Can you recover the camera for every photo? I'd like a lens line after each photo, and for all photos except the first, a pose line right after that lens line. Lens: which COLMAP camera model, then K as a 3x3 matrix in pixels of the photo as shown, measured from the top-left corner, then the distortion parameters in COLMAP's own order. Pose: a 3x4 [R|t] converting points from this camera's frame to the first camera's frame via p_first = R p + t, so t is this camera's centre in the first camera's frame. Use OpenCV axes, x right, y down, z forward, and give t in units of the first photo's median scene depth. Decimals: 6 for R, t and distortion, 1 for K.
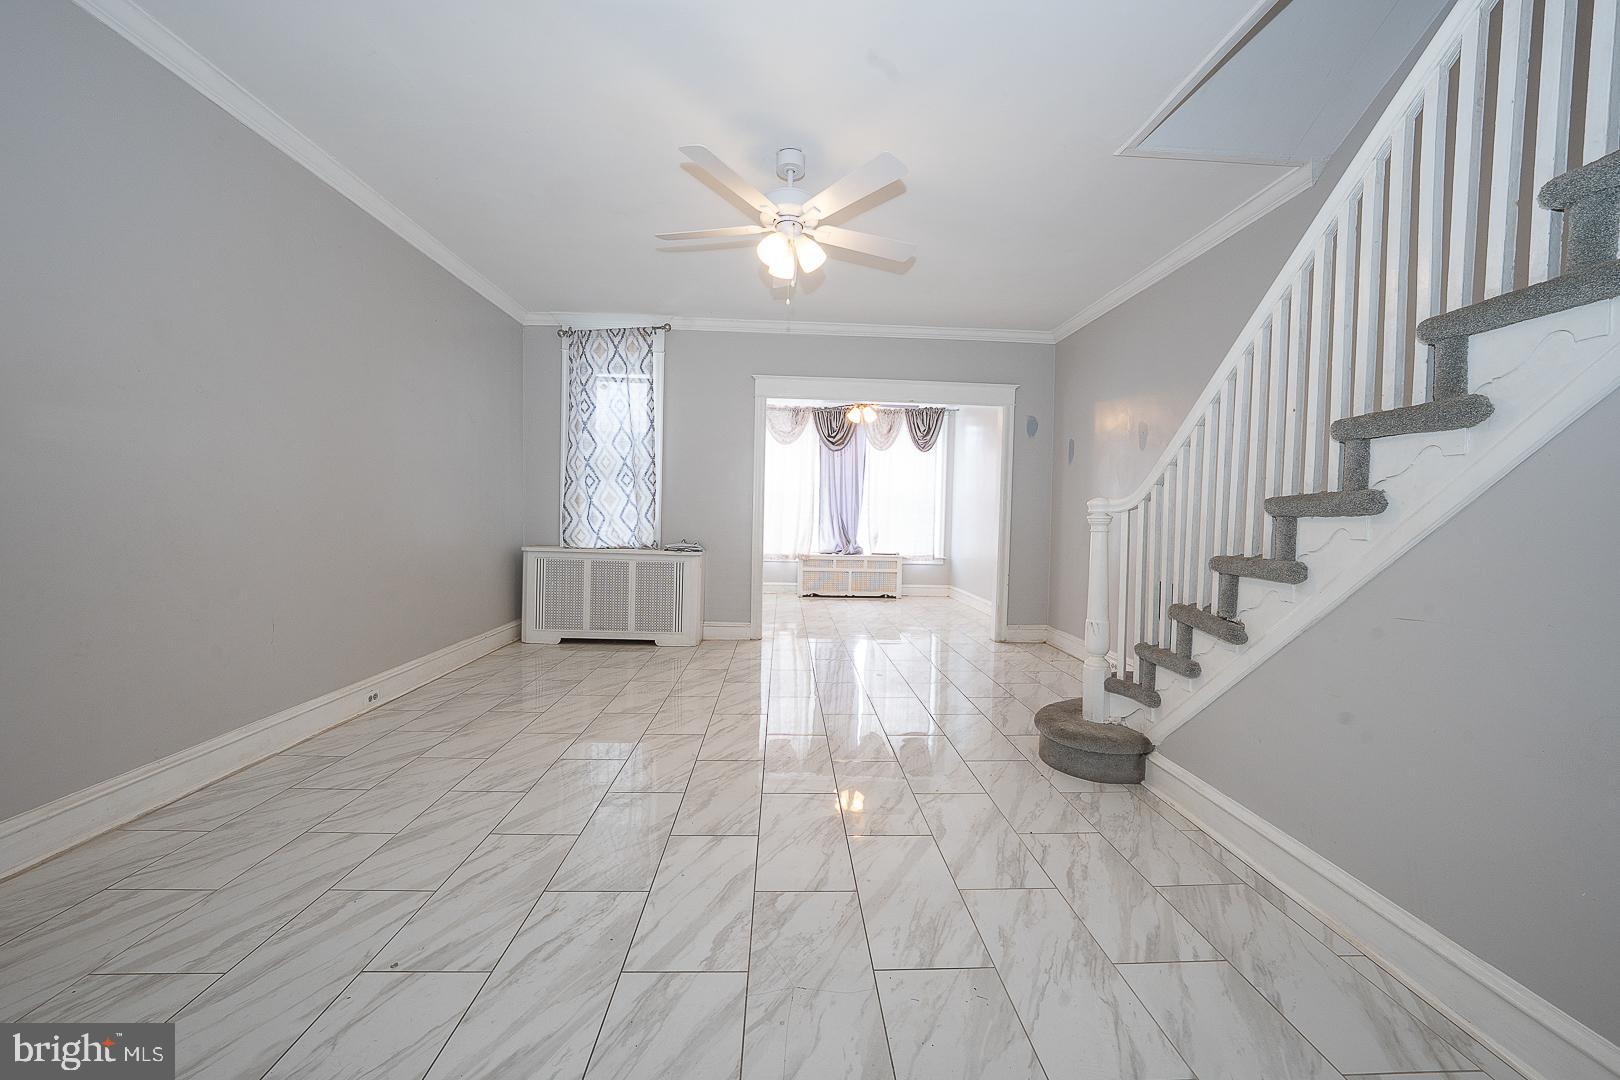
lens RADIAL K [[561.0, 0, 834.7], [0, 561.0, 541.2], [0, 0, 1]] dist [-0.021302, 0.003415]
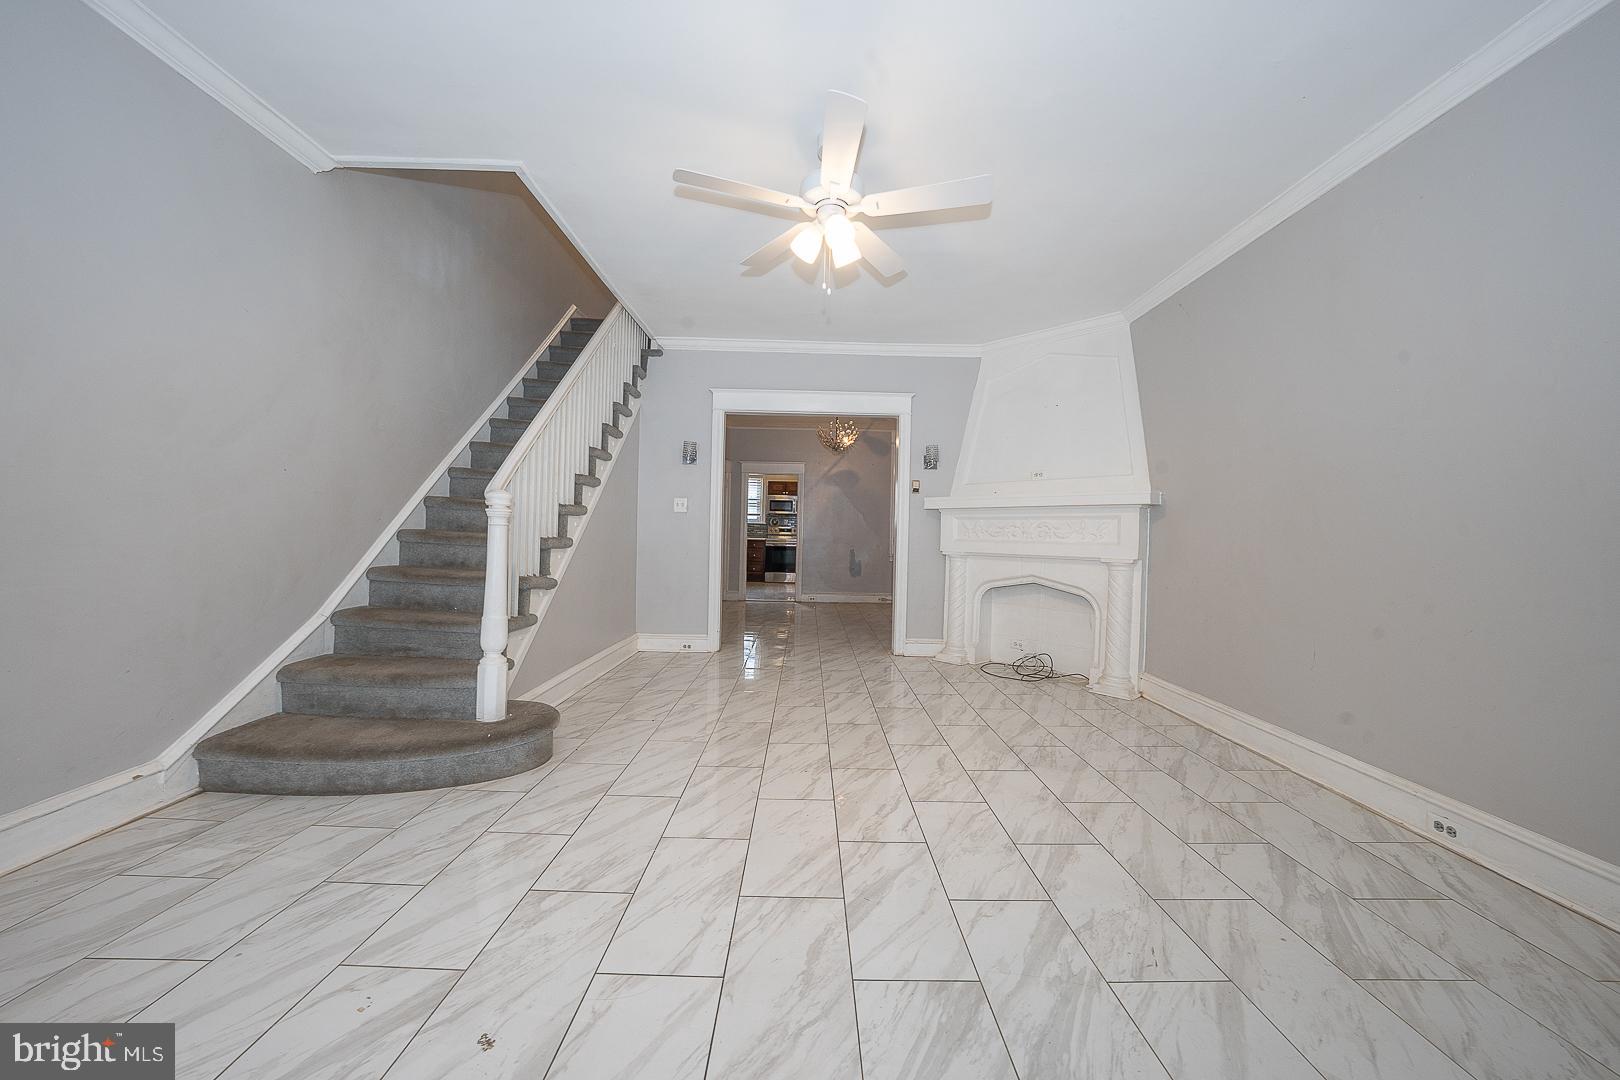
lens RADIAL K [[561.0, 0, 804.2], [0, 561.0, 535.8], [0, 0, 1]] dist [-0.021302, 0.003415]
pose [[-0.994416, -0.046221, 0.094867, -0.186989], [-0.041800, 0.997969, 0.048074, -0.084740], [-0.096897, 0.043840, -0.994328, 2.397384]]
